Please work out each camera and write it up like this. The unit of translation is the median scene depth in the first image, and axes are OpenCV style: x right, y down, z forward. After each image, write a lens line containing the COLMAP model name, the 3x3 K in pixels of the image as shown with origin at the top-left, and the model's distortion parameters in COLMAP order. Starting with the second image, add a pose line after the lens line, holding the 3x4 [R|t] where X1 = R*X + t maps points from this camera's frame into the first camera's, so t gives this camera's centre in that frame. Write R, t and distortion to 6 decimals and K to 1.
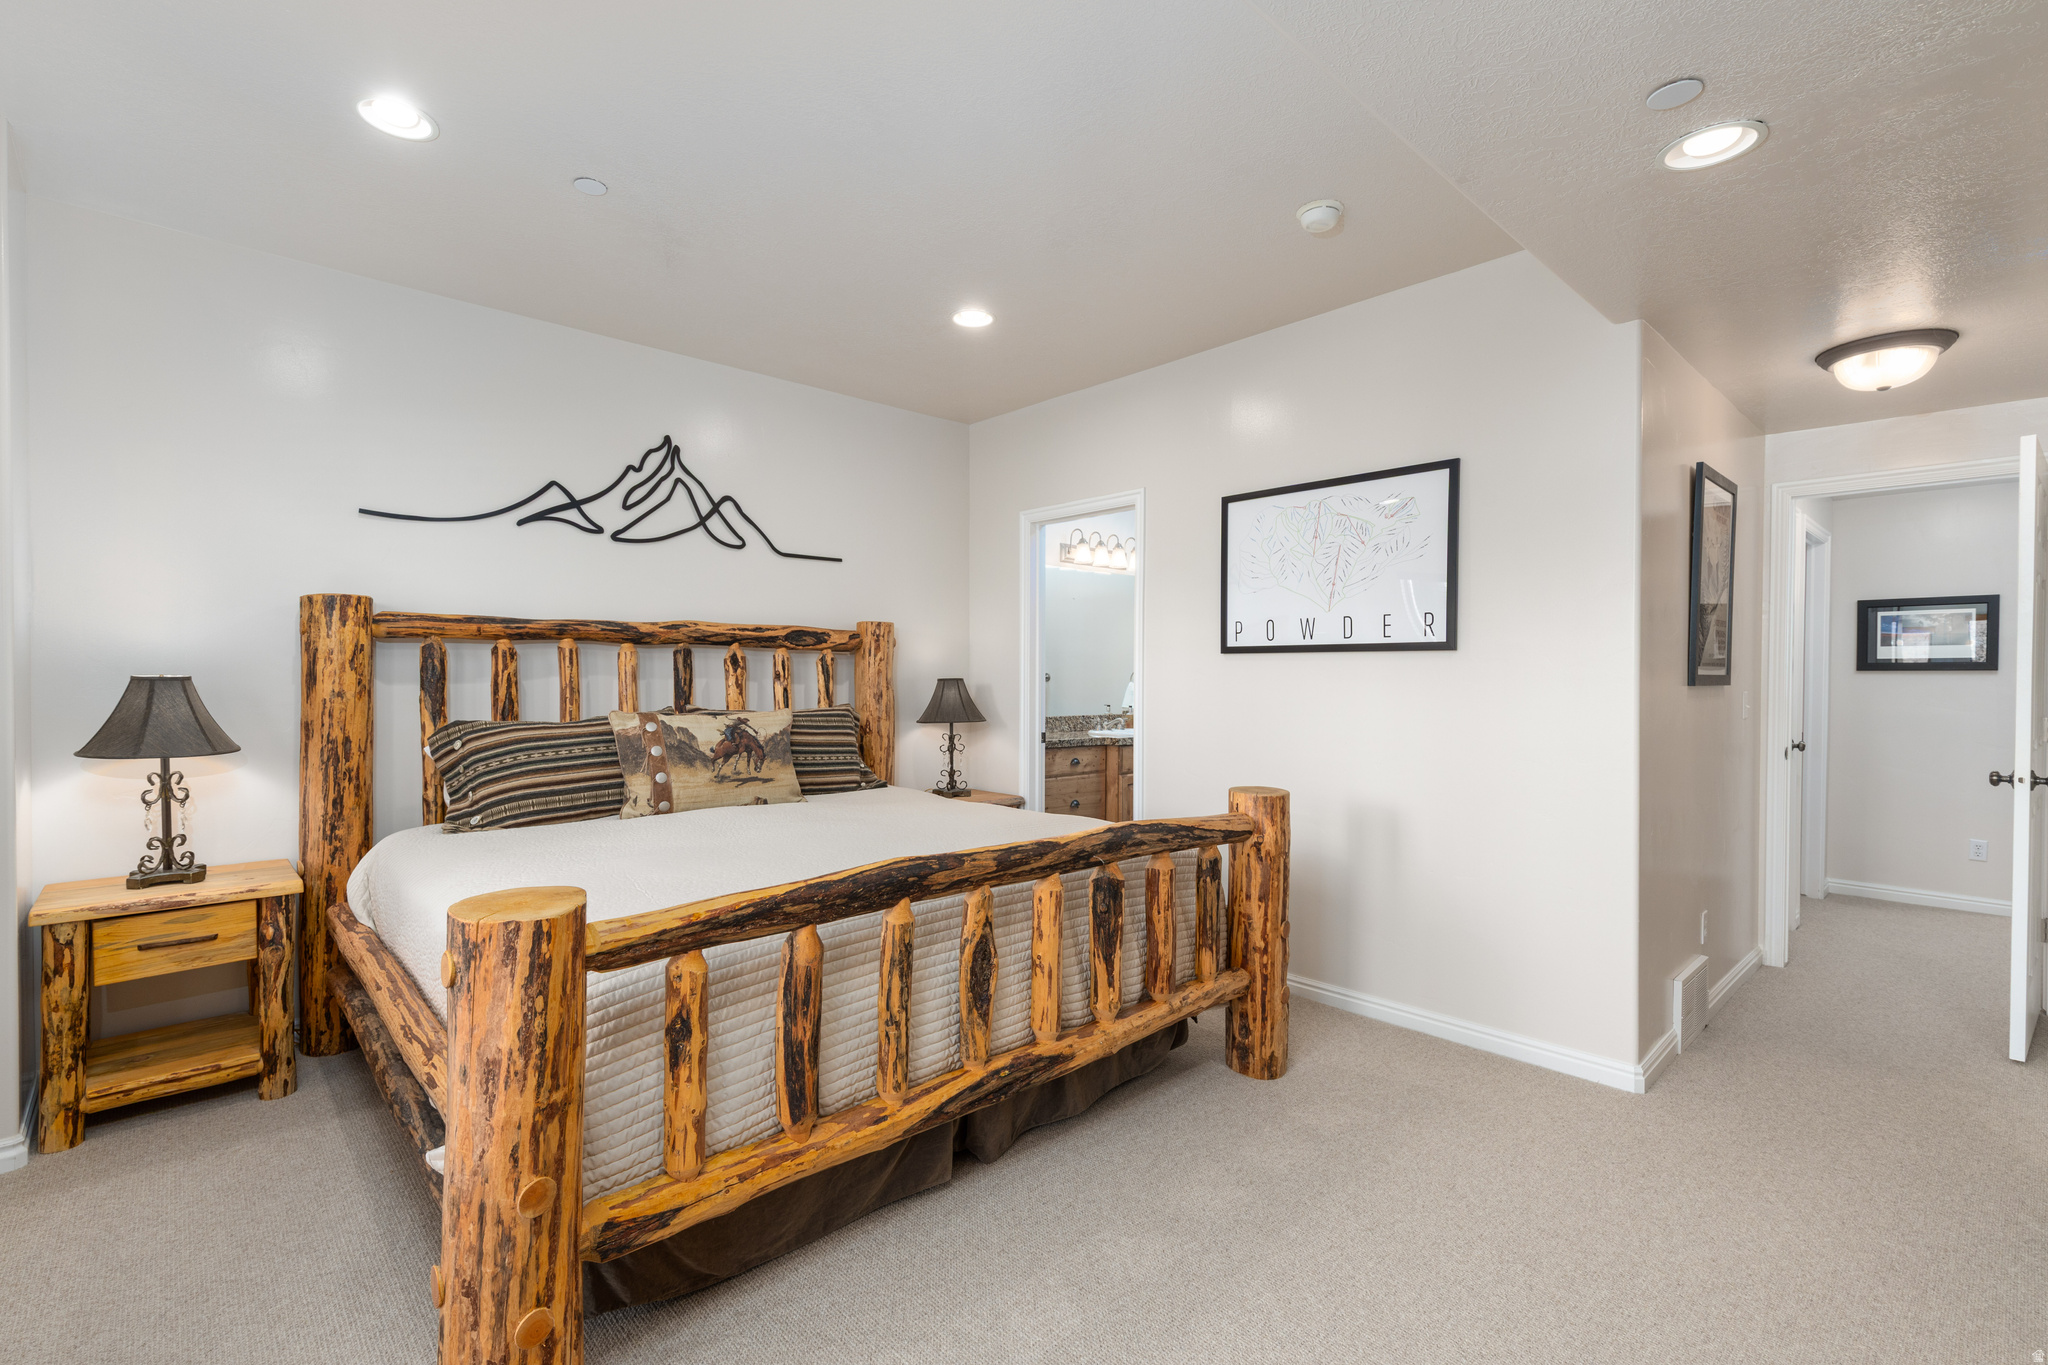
lens RADIAL K [[905.4, 0, 1032.1], [0, 905.4, 690.8], [0, 0, 1]] dist [0.003517, -0.000007]
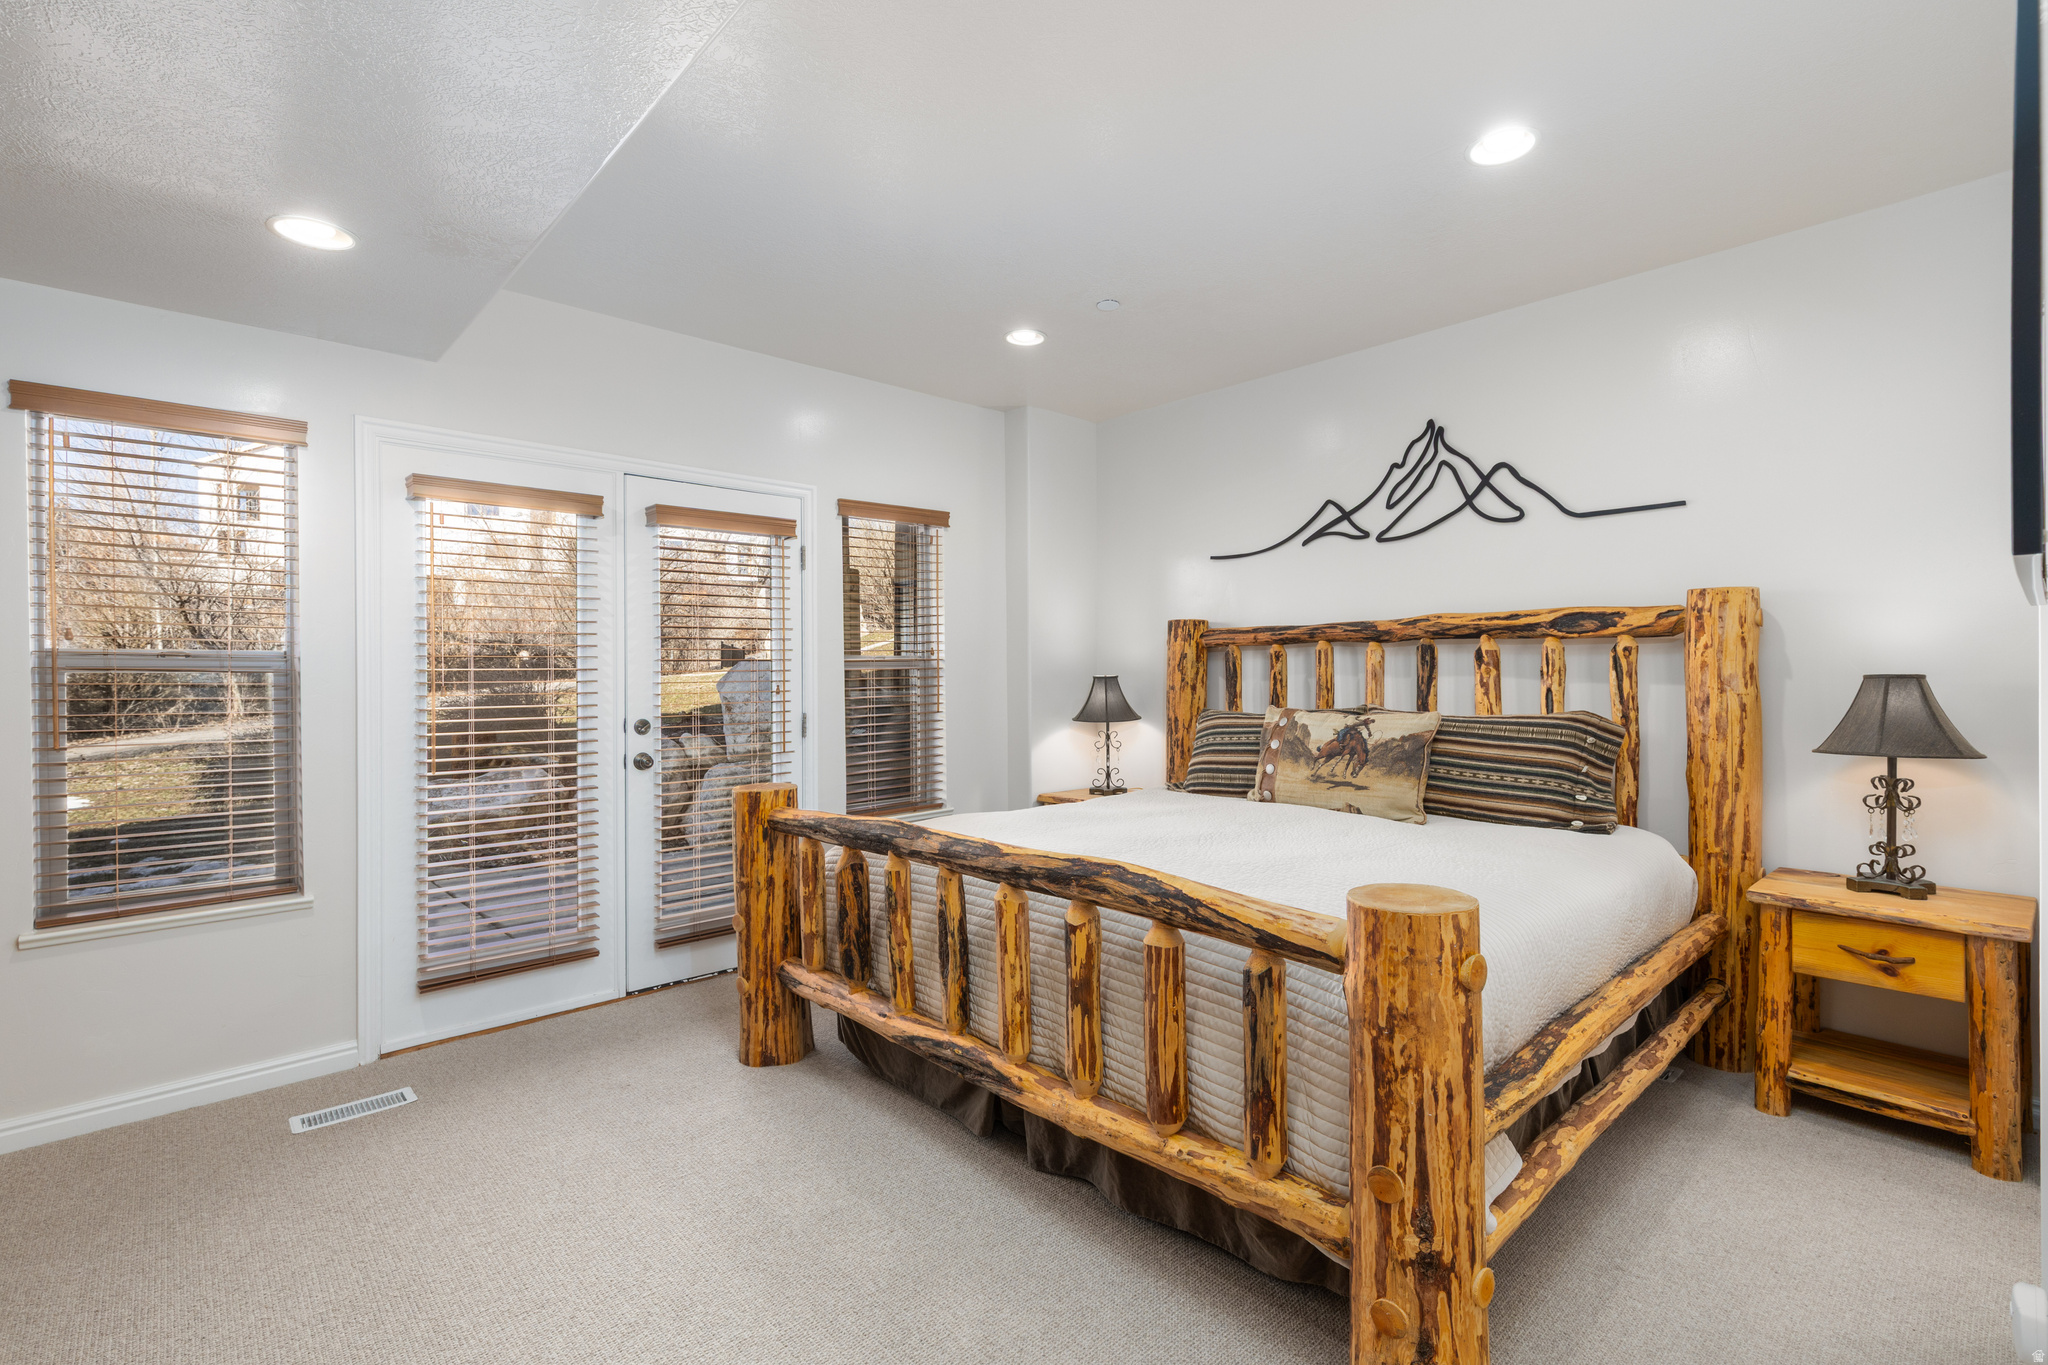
lens RADIAL K [[905.4, 0, 980.9], [0, 905.4, 656.5], [0, 0, 1]] dist [0.003517, -0.000007]
pose [[-0.012509, -0.025826, -0.999588, 0.580631], [-0.012677, 0.999590, -0.025667, -0.004731], [0.999841, 0.012351, -0.012831, 0.582322]]
